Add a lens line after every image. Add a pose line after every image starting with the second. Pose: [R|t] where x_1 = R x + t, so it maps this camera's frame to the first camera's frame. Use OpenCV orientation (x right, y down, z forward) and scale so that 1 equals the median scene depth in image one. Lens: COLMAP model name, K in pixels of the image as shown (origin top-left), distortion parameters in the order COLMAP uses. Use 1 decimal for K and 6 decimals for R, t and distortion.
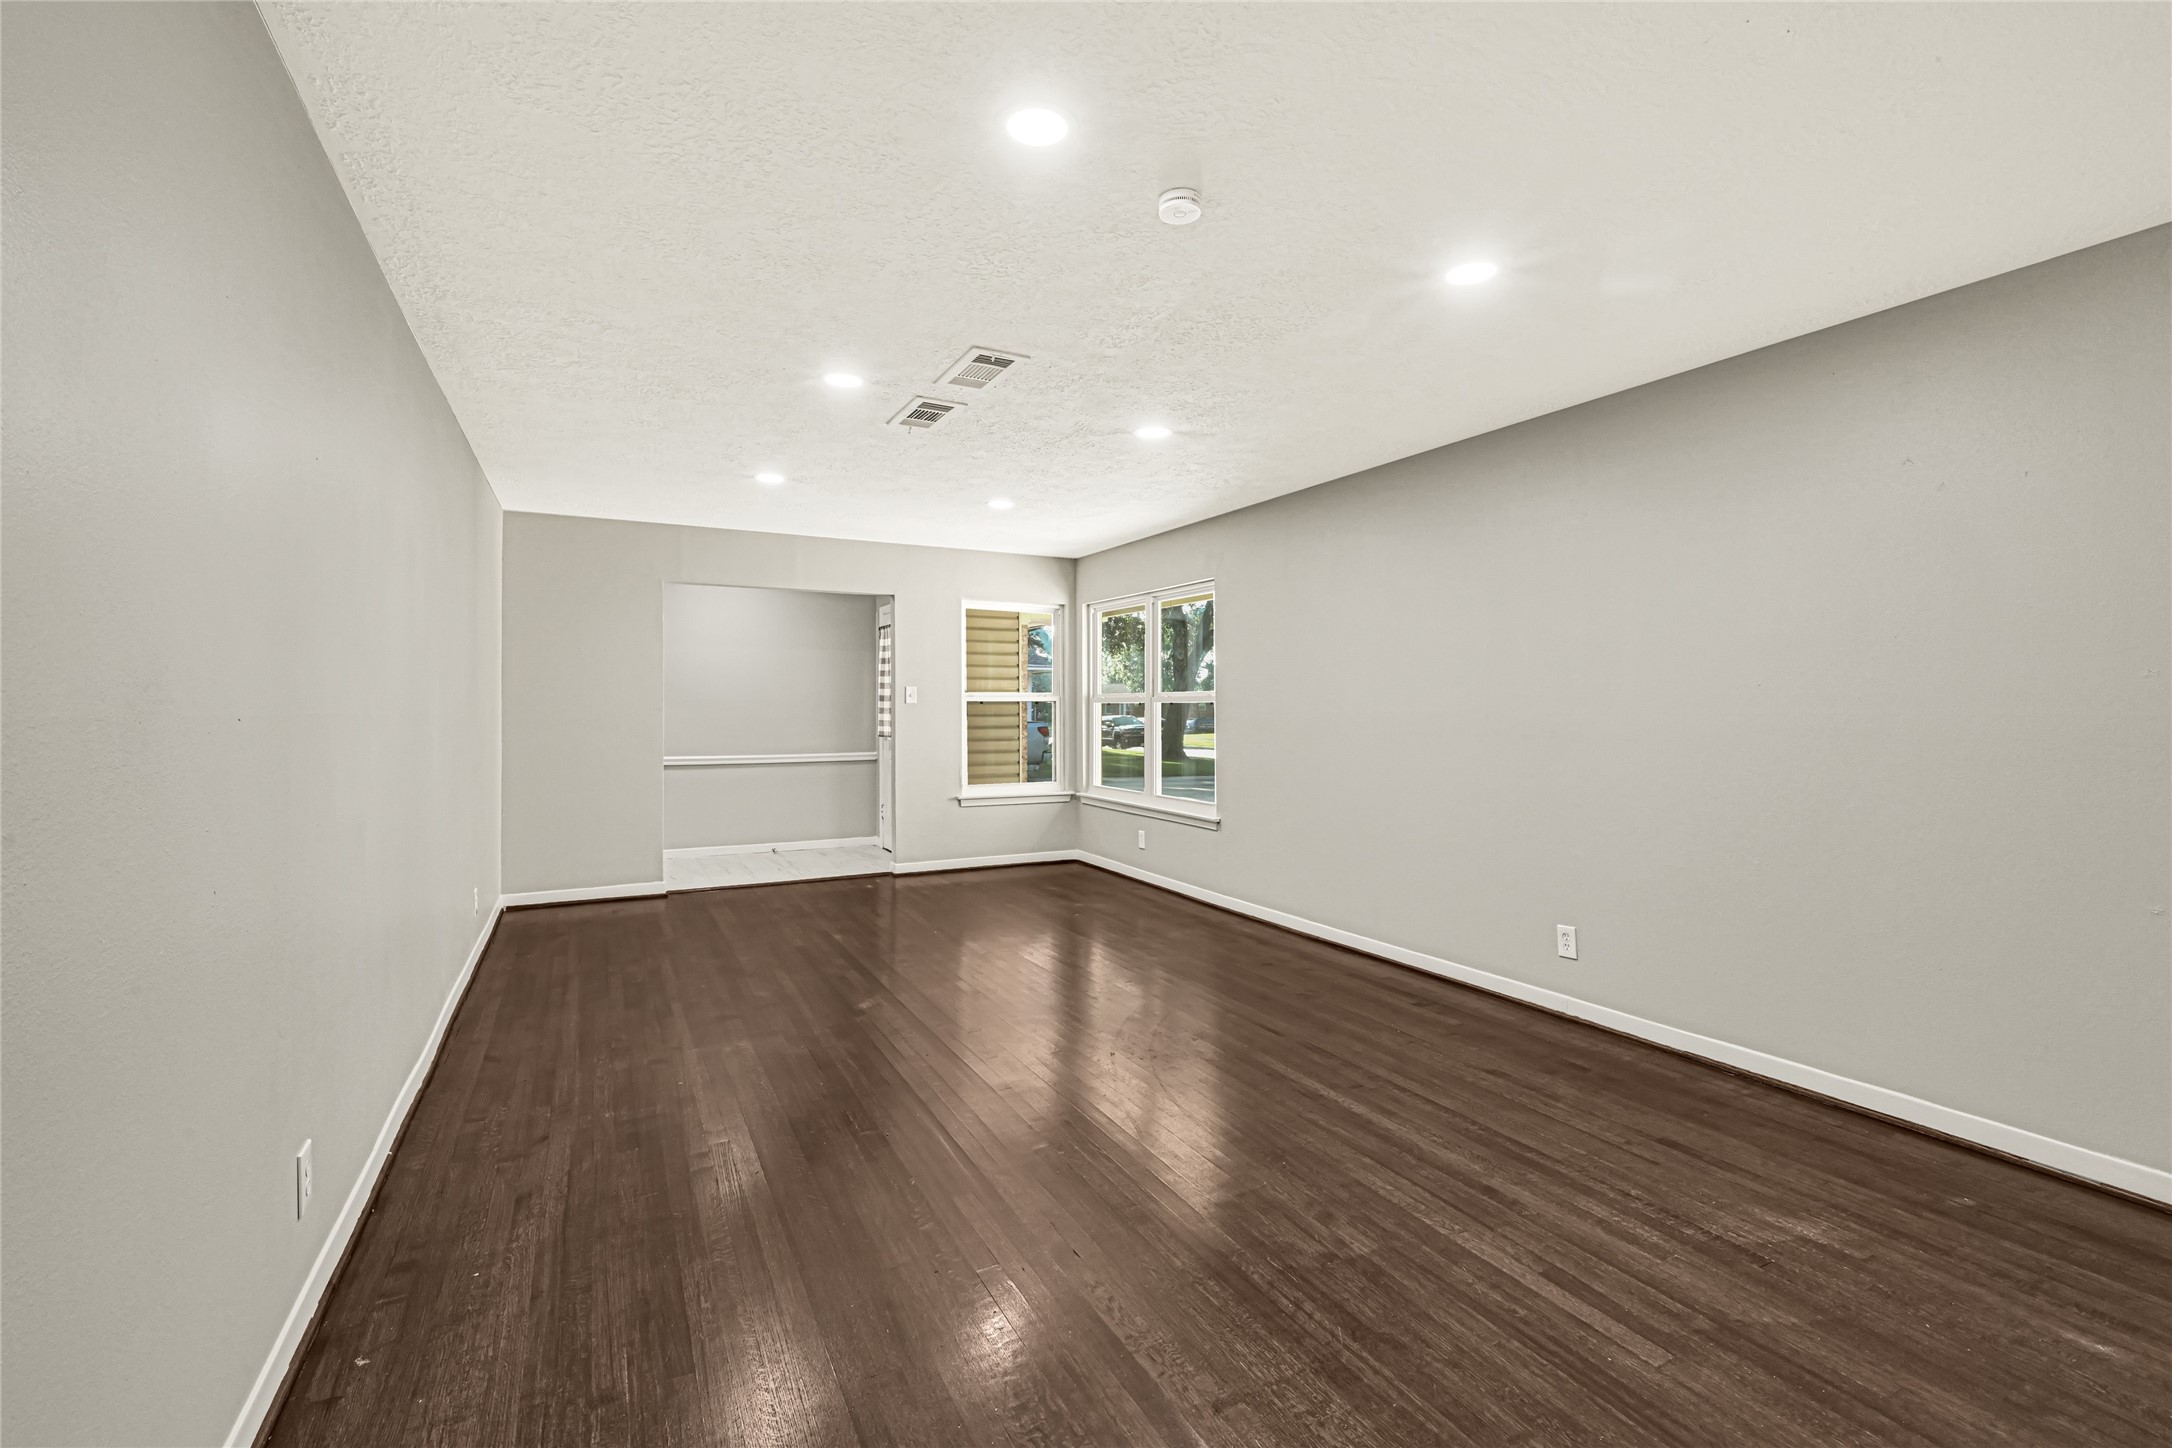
lens RADIAL K [[884.2, 0, 1086.9], [0, 884.2, 716.0], [0, 0, 1]] dist [0.001809, -0.000031]
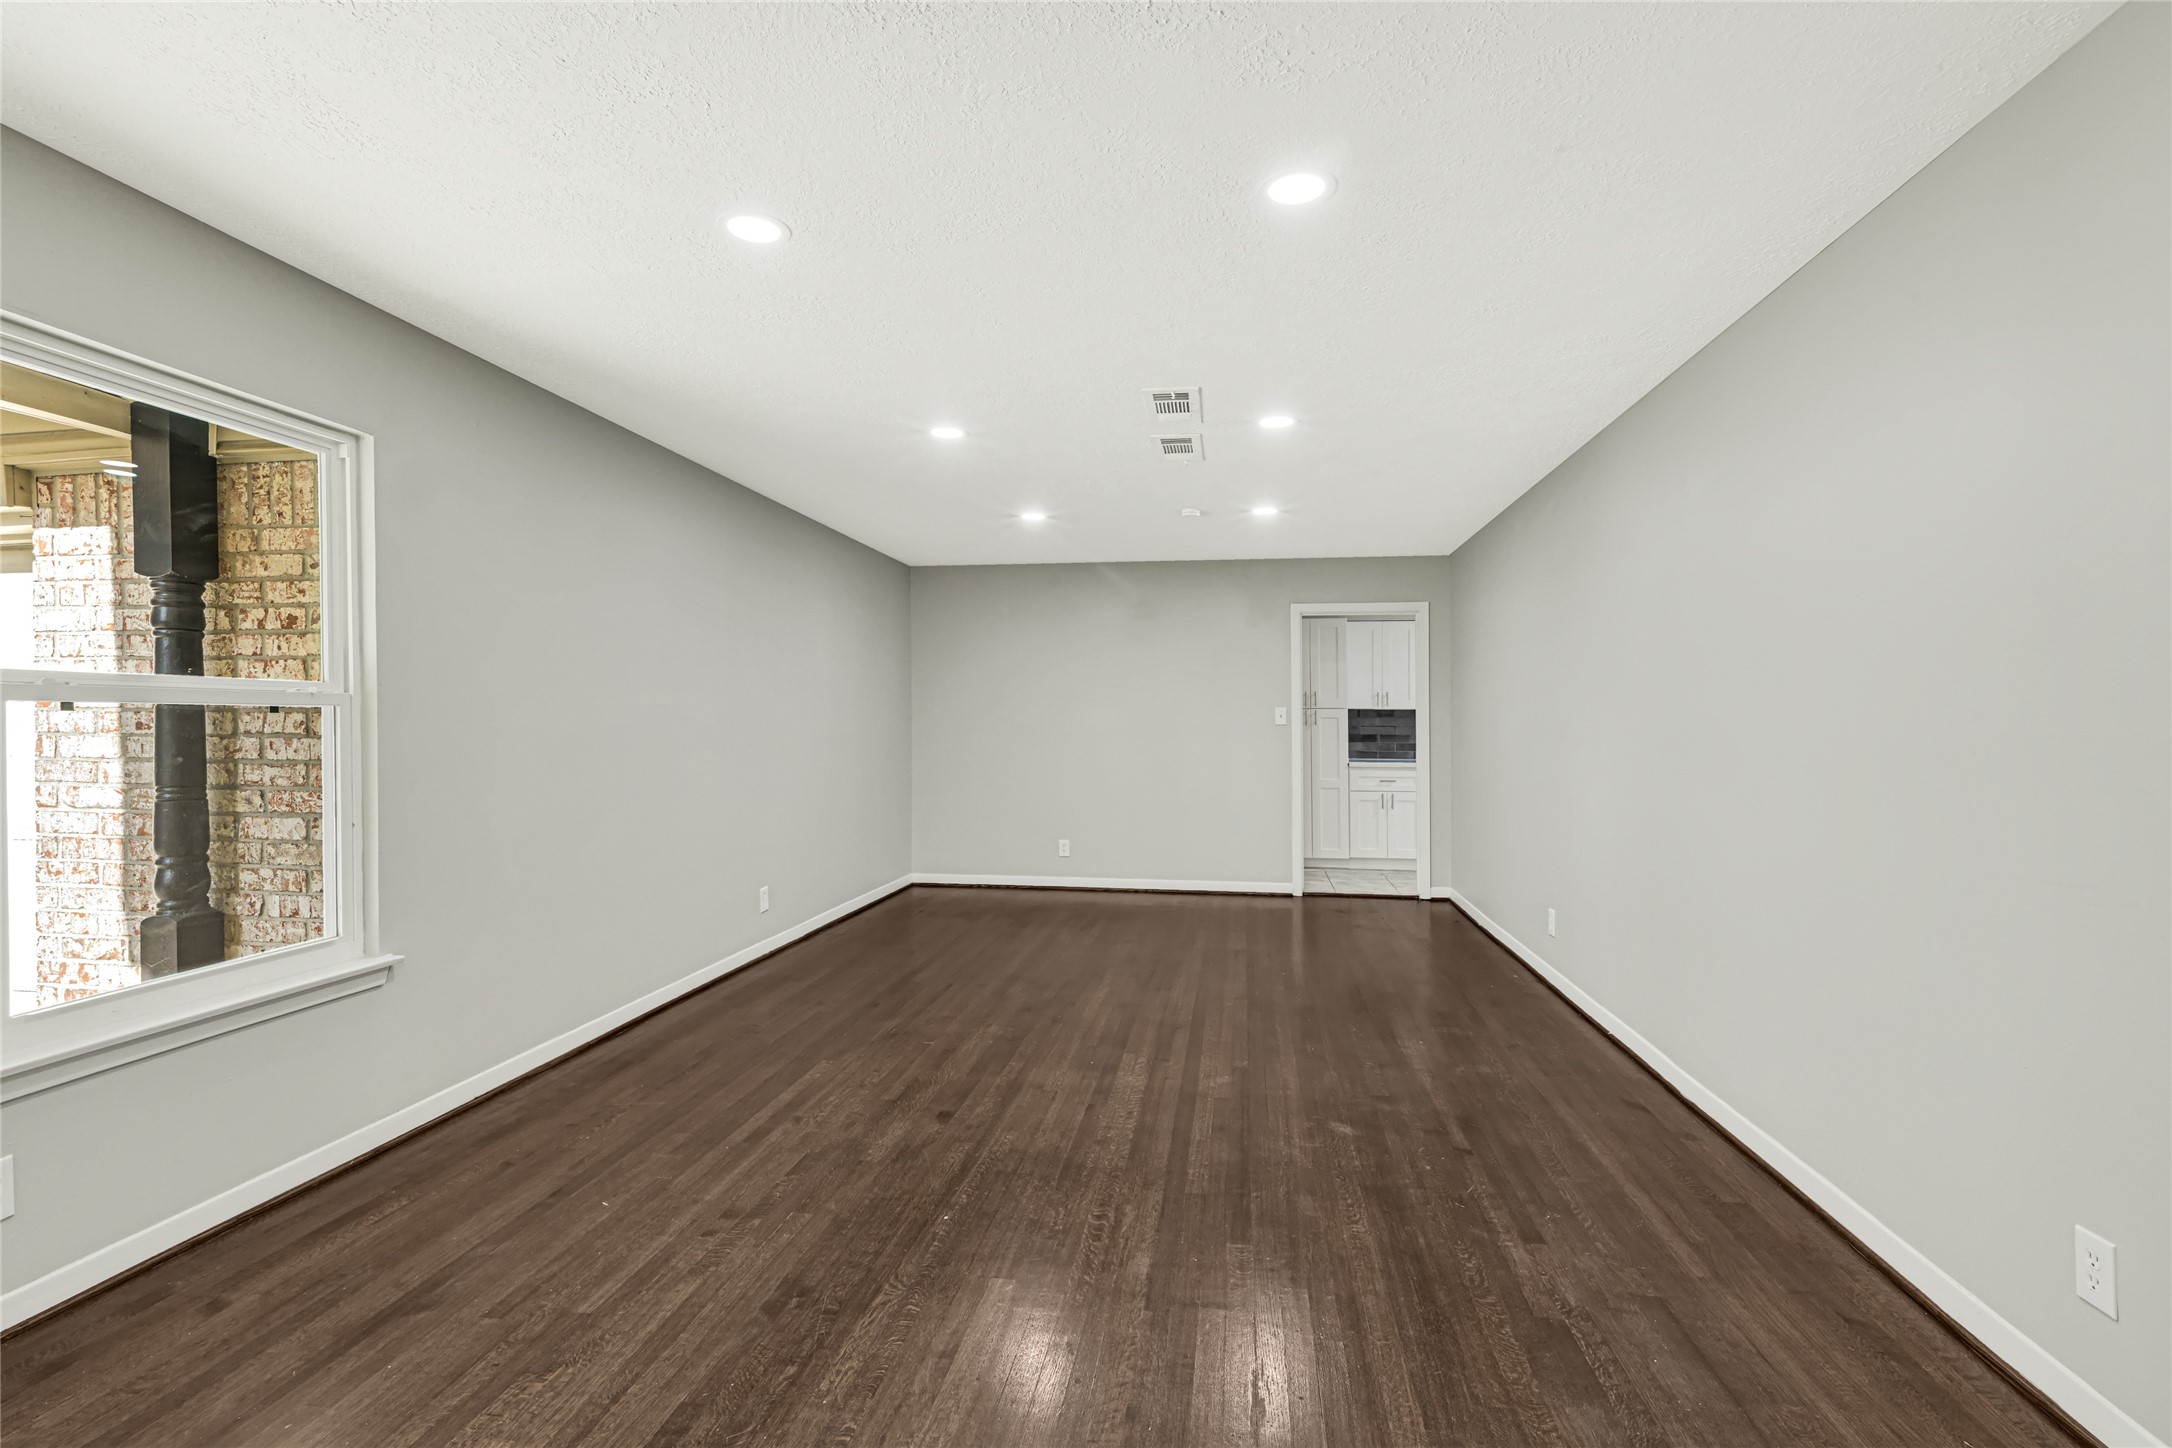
lens RADIAL K [[1007.3, 0, 1086.0], [0, 1007.3, 724.0], [0, 0, 1]] dist [0.008916, -0.000586]
pose [[-0.792419, 0.001381, 0.609976, -0.746846], [0.006567, 0.999959, 0.006267, -0.011505], [-0.609942, 0.008972, -0.792395, 1.880920]]
